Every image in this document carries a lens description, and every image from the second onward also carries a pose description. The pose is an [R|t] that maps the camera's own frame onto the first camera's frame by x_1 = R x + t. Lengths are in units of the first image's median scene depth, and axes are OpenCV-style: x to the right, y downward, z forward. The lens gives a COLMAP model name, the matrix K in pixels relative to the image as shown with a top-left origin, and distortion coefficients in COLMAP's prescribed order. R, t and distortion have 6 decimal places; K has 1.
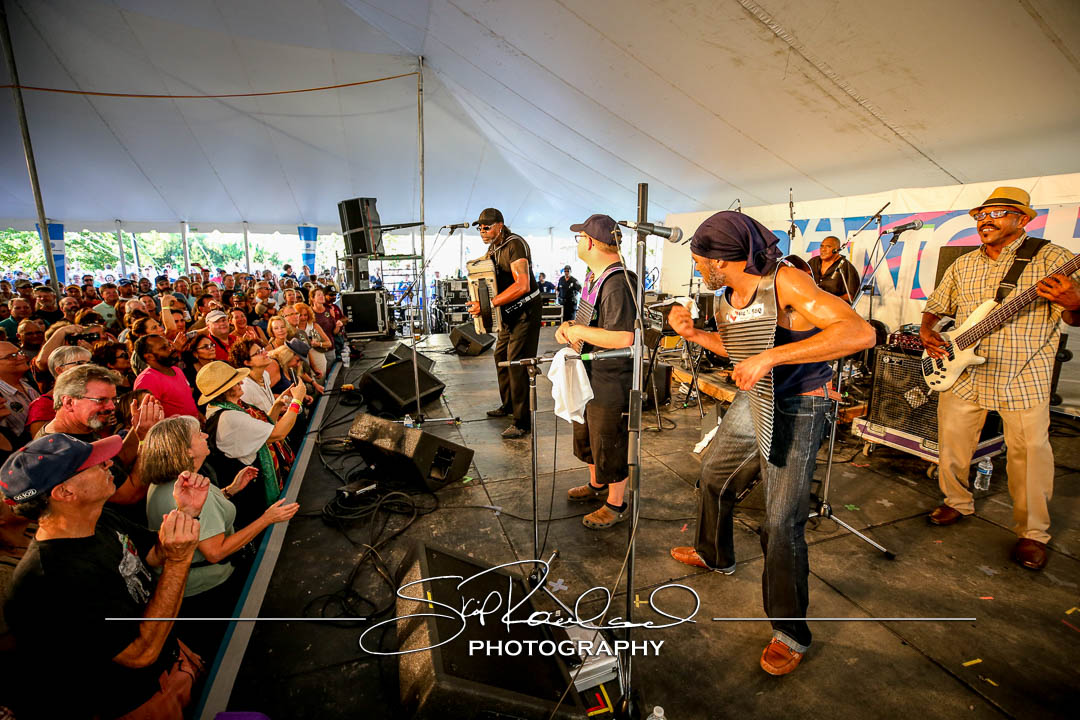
lens RADIAL K [[493.5, 0, 536.1], [0, 493.5, 356.8], [0, 0, 1]] dist [-0.043445, 0.005765]
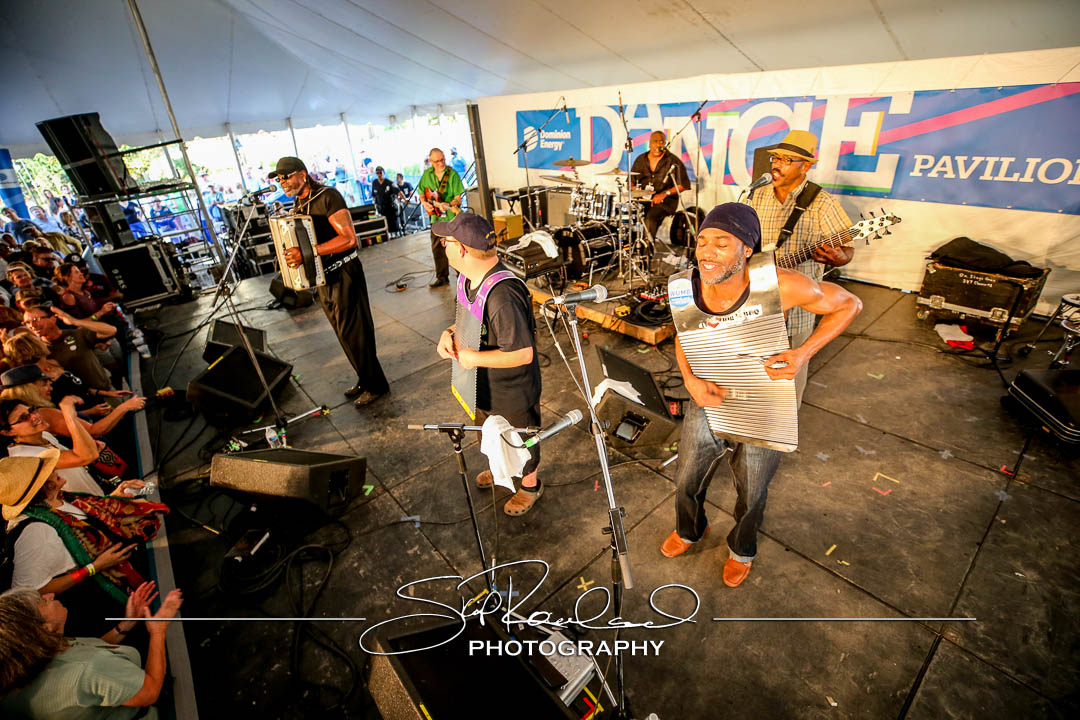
lens RADIAL K [[493.5, 0, 544.3], [0, 493.5, 358.2], [0, 0, 1]] dist [-0.043445, 0.005765]
pose [[0.918311, -0.251613, 0.305609, -0.031525], [0.163766, 0.944319, 0.285380, -0.118383], [-0.360397, -0.212020, 0.908384, 0.048824]]
